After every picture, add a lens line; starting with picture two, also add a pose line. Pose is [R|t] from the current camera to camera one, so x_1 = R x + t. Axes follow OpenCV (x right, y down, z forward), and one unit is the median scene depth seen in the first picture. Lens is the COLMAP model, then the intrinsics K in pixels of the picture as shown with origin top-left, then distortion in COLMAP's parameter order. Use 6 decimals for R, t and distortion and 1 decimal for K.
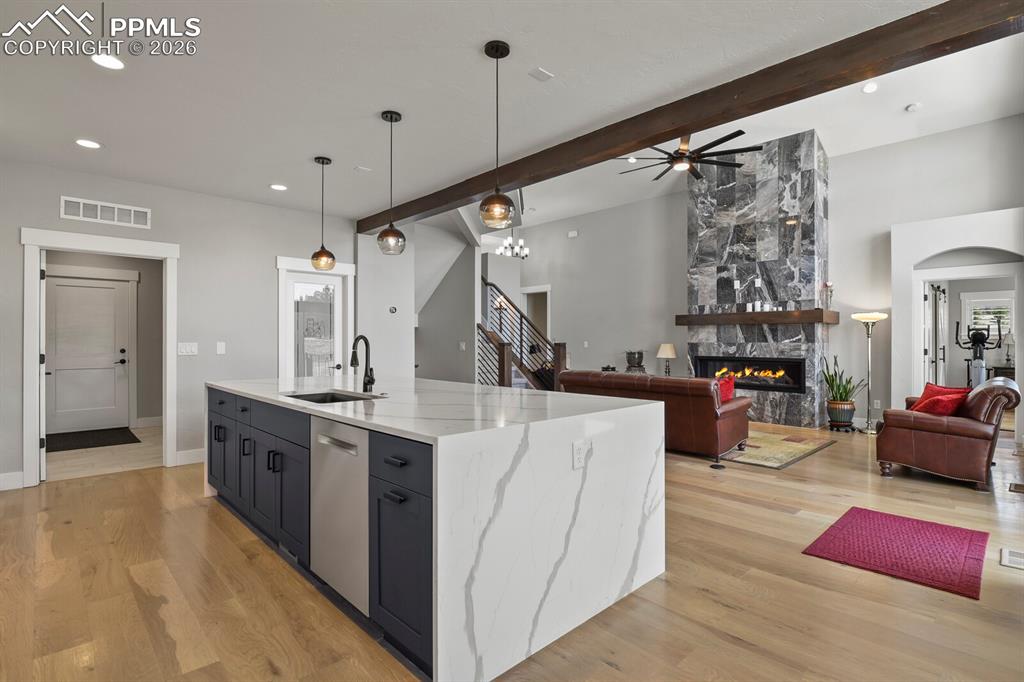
lens RADIAL K [[496.0, 0, 516.9], [0, 496.0, 339.4], [0, 0, 1]] dist [-0.007960, -0.006306]
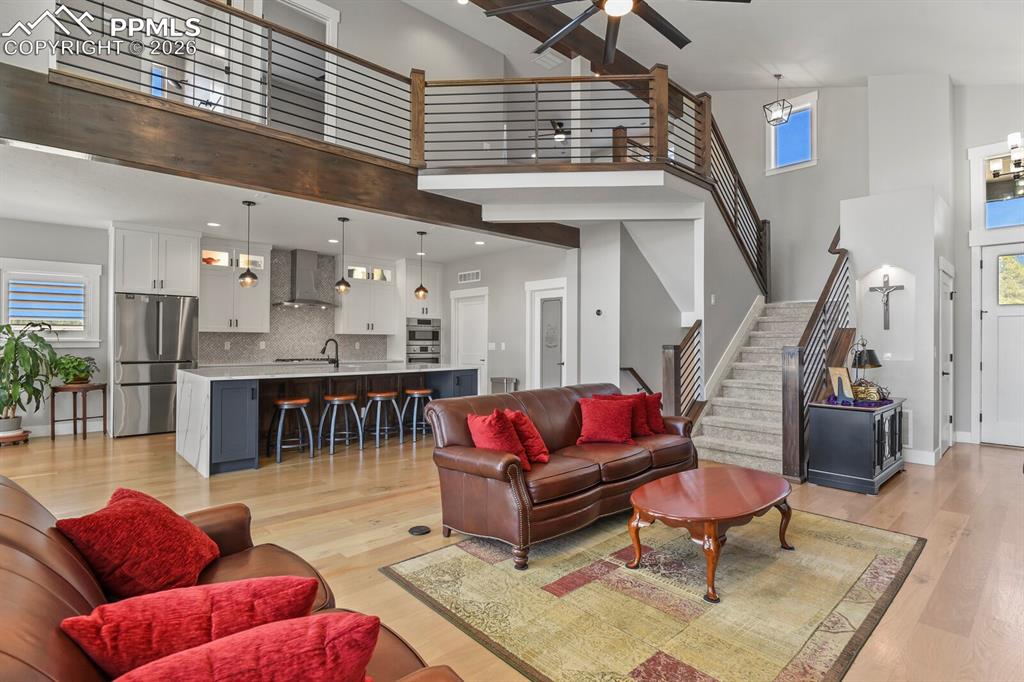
lens RADIAL K [[496.0, 0, 514.9], [0, 496.0, 341.8], [0, 0, 1]] dist [-0.007960, -0.006306]
pose [[-0.019095, 0.000349, -0.999818, 0.713606], [-0.000660, 1.000000, 0.000361, 0.001490], [0.999817, 0.000667, -0.019095, 0.758650]]
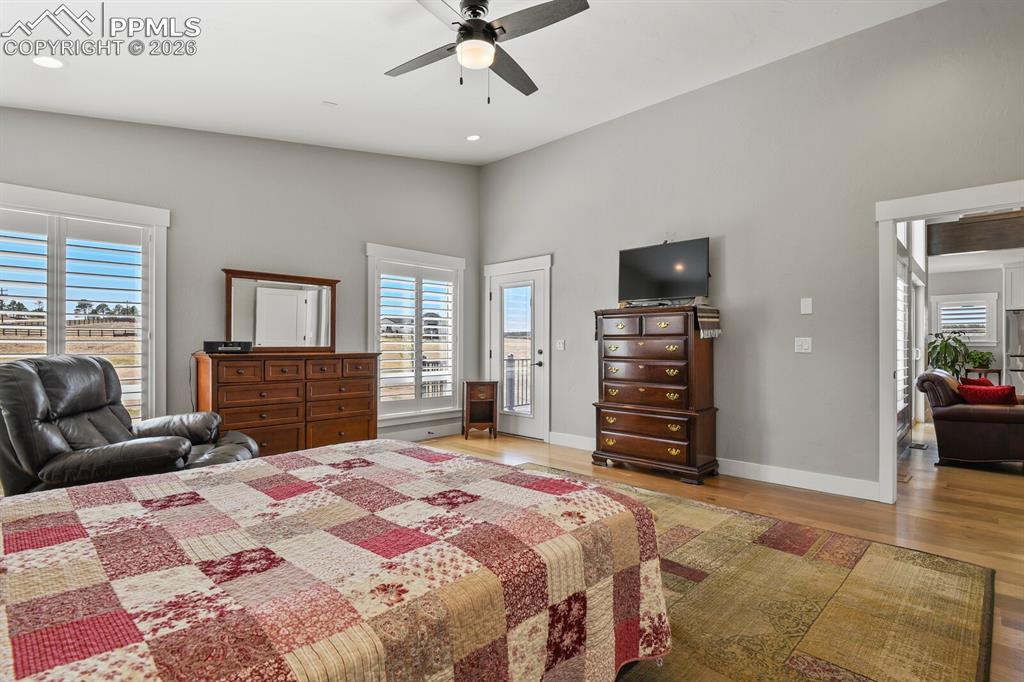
lens RADIAL K [[496.0, 0, 510.0], [0, 496.0, 340.8], [0, 0, 1]] dist [-0.007960, -0.006306]
pose [[-0.999716, -0.000701, -0.023832, 1.236187], [-0.000517, 0.999970, -0.007746, 0.009039], [0.023837, -0.007732, -0.999686, 1.330303]]
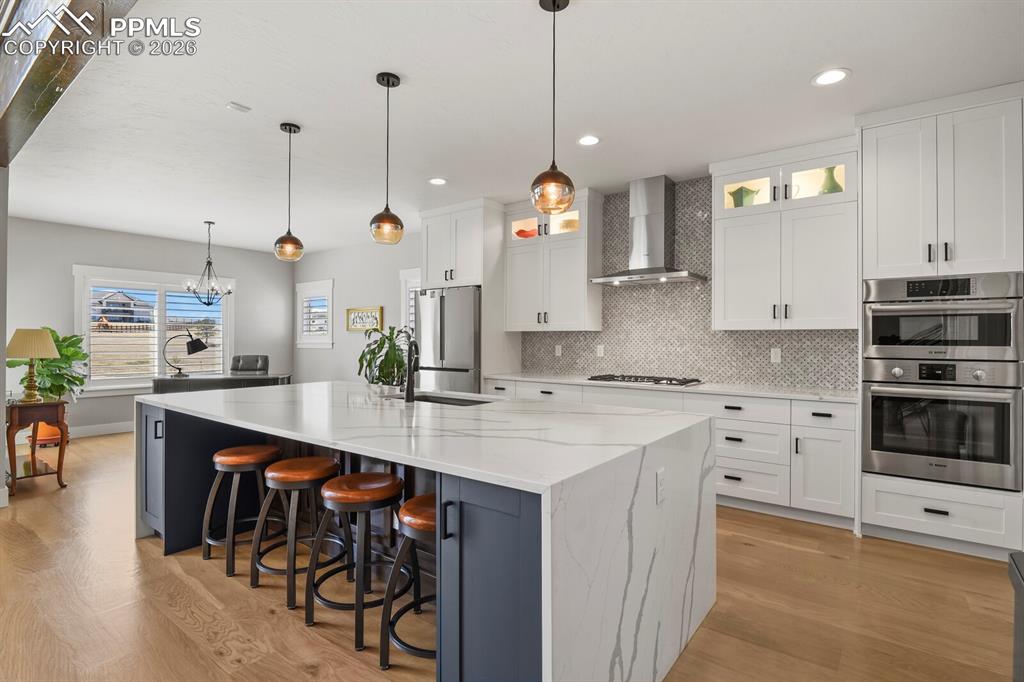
lens RADIAL K [[496.0, 0, 517.8], [0, 496.0, 338.8], [0, 0, 1]] dist [-0.007960, -0.006306]
pose [[-0.986659, -0.004965, -0.162722, -0.150611], [-0.004019, 0.999973, -0.006141, -0.002443], [0.162748, -0.005406, -0.986653, 0.844177]]
